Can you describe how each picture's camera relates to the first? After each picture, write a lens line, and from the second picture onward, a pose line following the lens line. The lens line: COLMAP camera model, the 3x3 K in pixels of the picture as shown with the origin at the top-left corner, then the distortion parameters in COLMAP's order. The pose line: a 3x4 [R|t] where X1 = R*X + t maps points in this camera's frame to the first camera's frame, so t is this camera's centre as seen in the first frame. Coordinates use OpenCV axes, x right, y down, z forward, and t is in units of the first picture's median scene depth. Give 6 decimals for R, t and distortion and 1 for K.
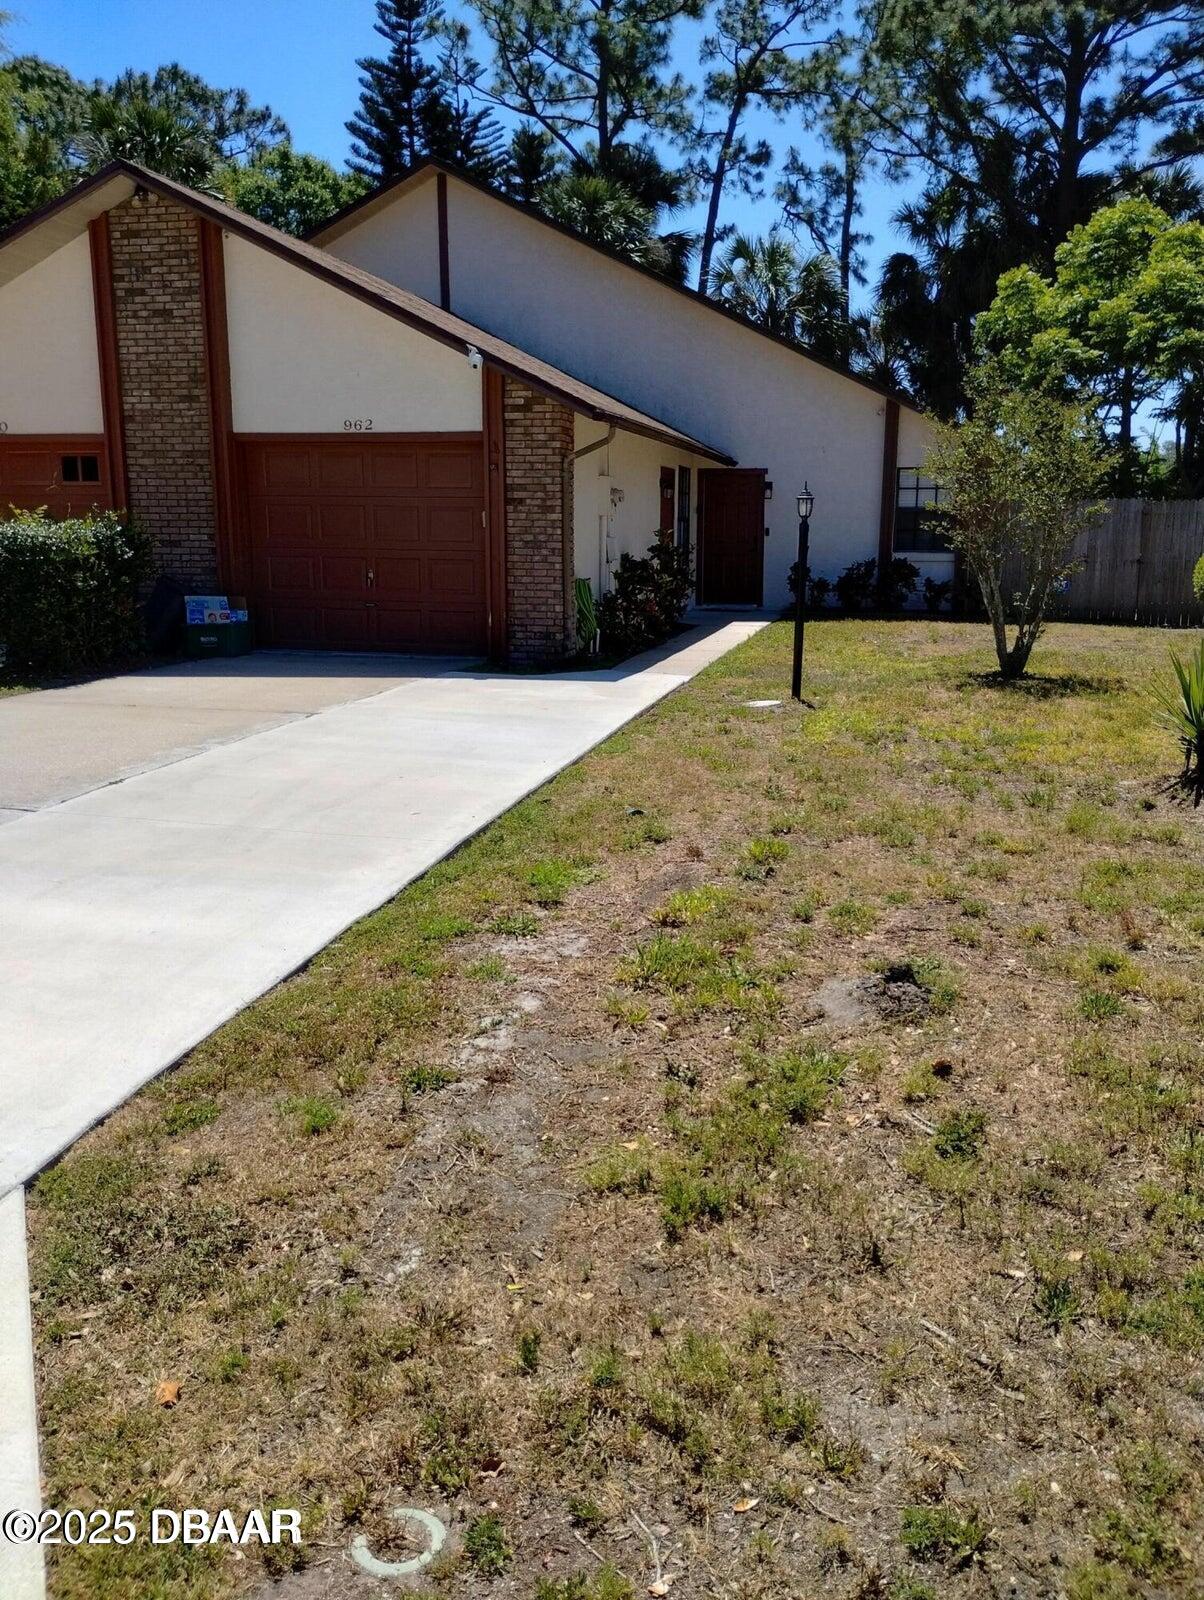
lens RADIAL K [[1327.4, 0, 611.3], [0, 1327.4, 800.7], [0, 0, 1]] dist [0.052286, -0.081297]
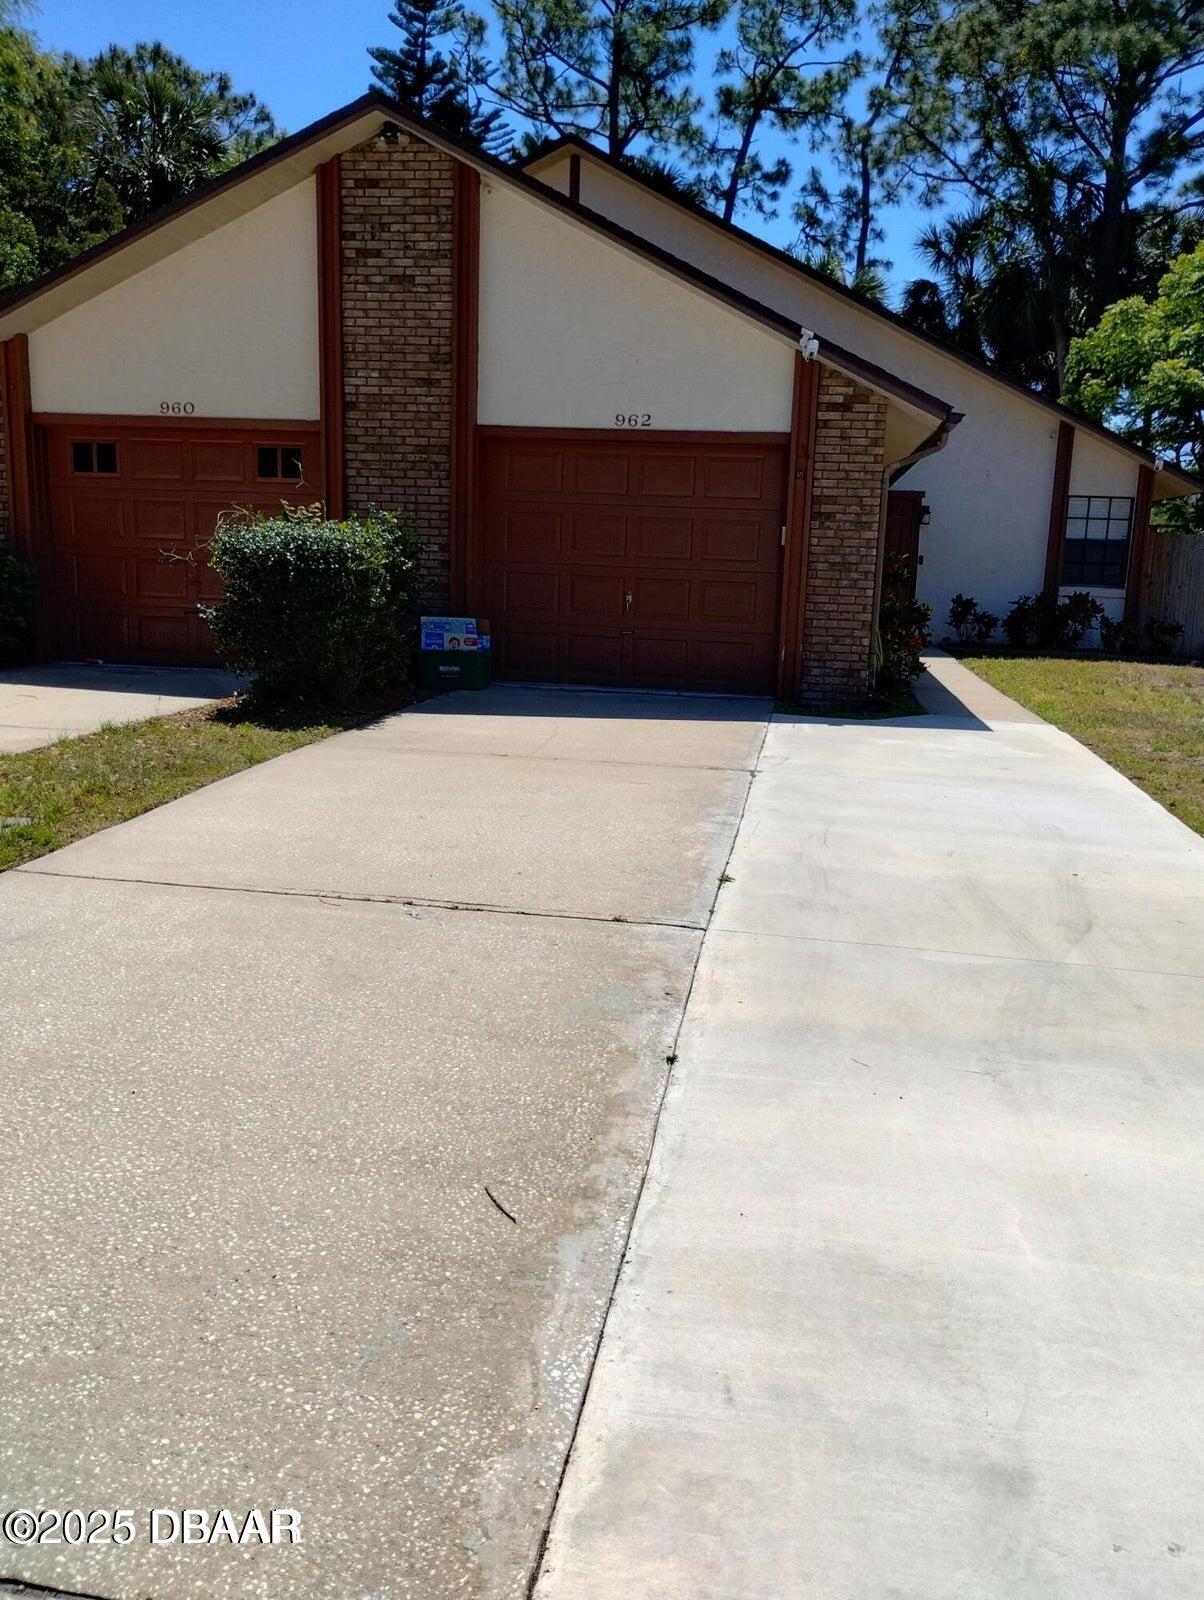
lens RADIAL K [[1316.7, 0, 601.0], [0, 1316.7, 830.6], [0, 0, 1]] dist [-0.000760, -0.012674]
pose [[0.996125, 0.012180, 0.087101, -0.107091], [-0.012658, 0.999908, 0.004934, -0.009365], [-0.087033, -0.006018, 0.996187, 0.063280]]
